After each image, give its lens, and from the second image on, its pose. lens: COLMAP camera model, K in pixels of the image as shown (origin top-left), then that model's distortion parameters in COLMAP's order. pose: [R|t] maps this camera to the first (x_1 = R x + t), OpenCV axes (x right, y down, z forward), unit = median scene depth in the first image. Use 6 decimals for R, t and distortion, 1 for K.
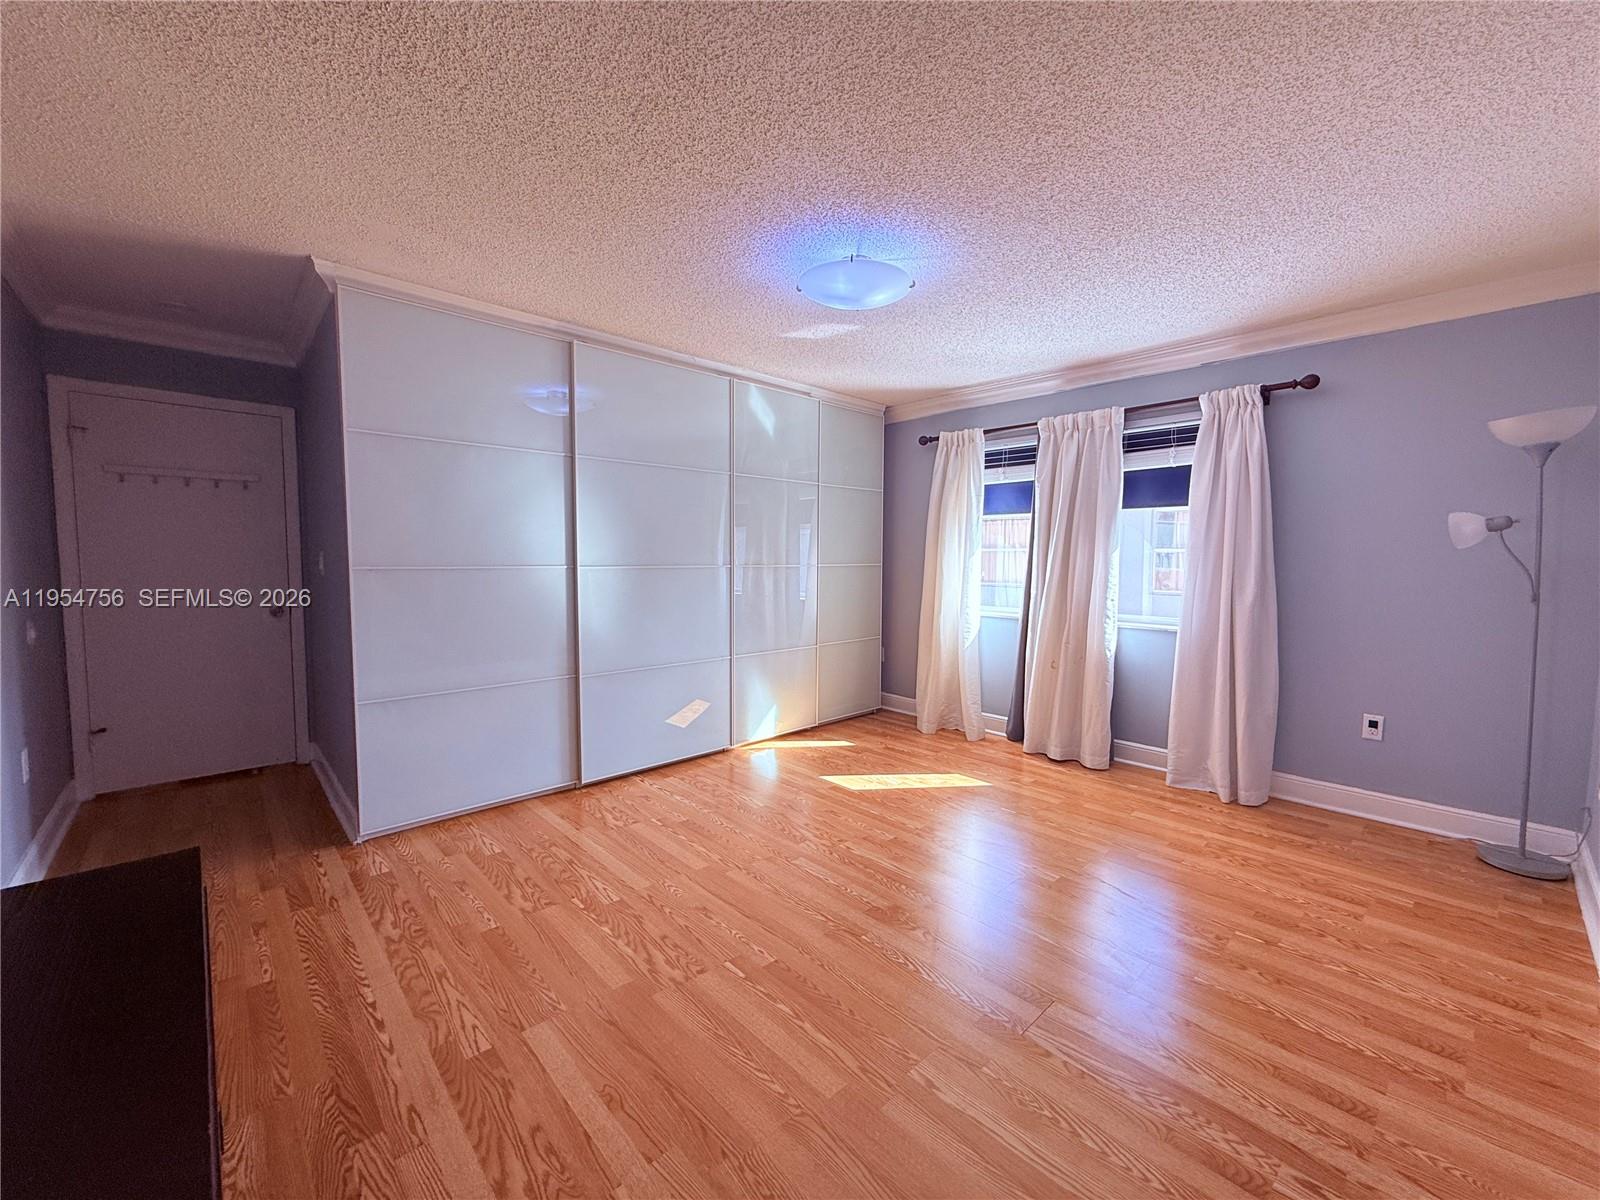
lens RADIAL K [[638.3, 0, 798.8], [0, 638.3, 601.3], [0, 0, 1]] dist [-0.000911, -0.000166]
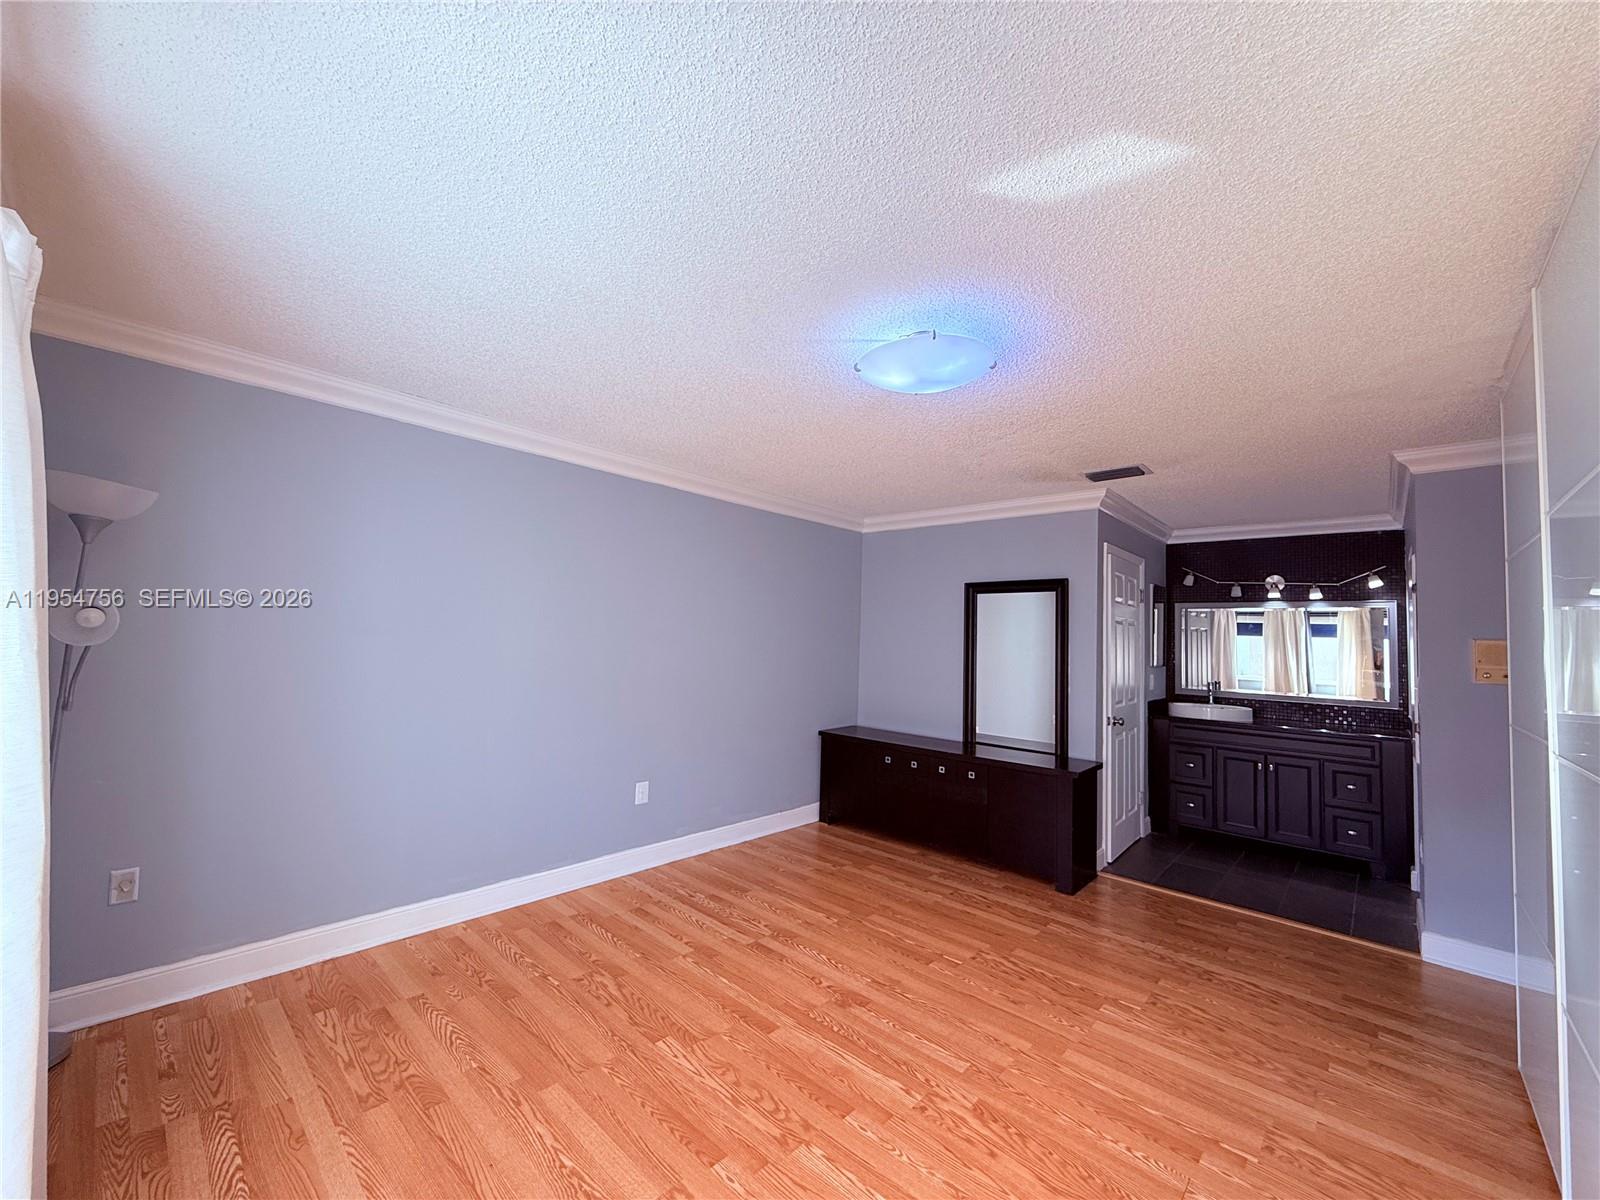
lens RADIAL K [[638.3, 0, 798.8], [0, 638.3, 601.3], [0, 0, 1]] dist [-0.000911, -0.000166]
pose [[-0.996103, -0.047163, -0.074534, 0.309678], [-0.048185, 0.998767, 0.011975, -0.191608], [0.073877, 0.015520, -0.997147, 1.875527]]
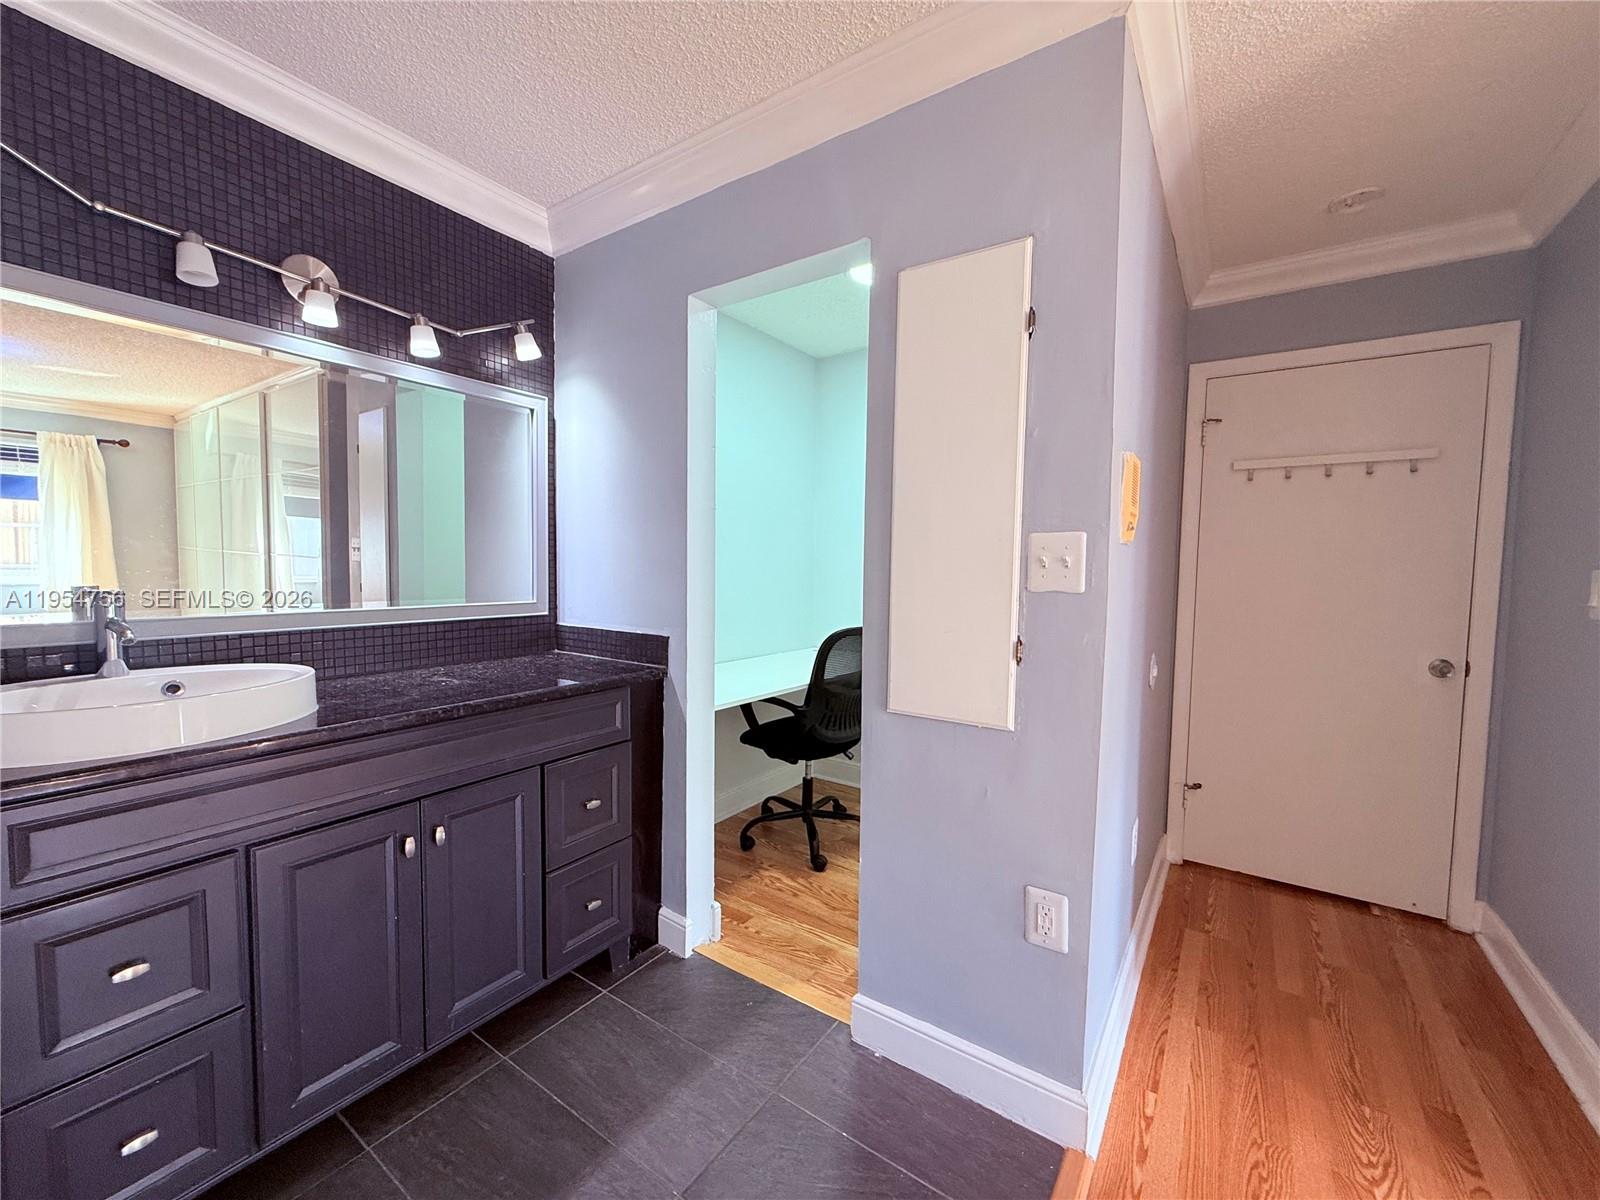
lens RADIAL K [[638.3, 0, 798.8], [0, 638.3, 601.3], [0, 0, 1]] dist [-0.000911, -0.000166]
pose [[0.213115, 0.050399, -0.975726, -0.530346], [-0.080337, 0.996191, 0.033909, -0.028336], [0.973719, 0.071161, 0.216352, 0.392391]]
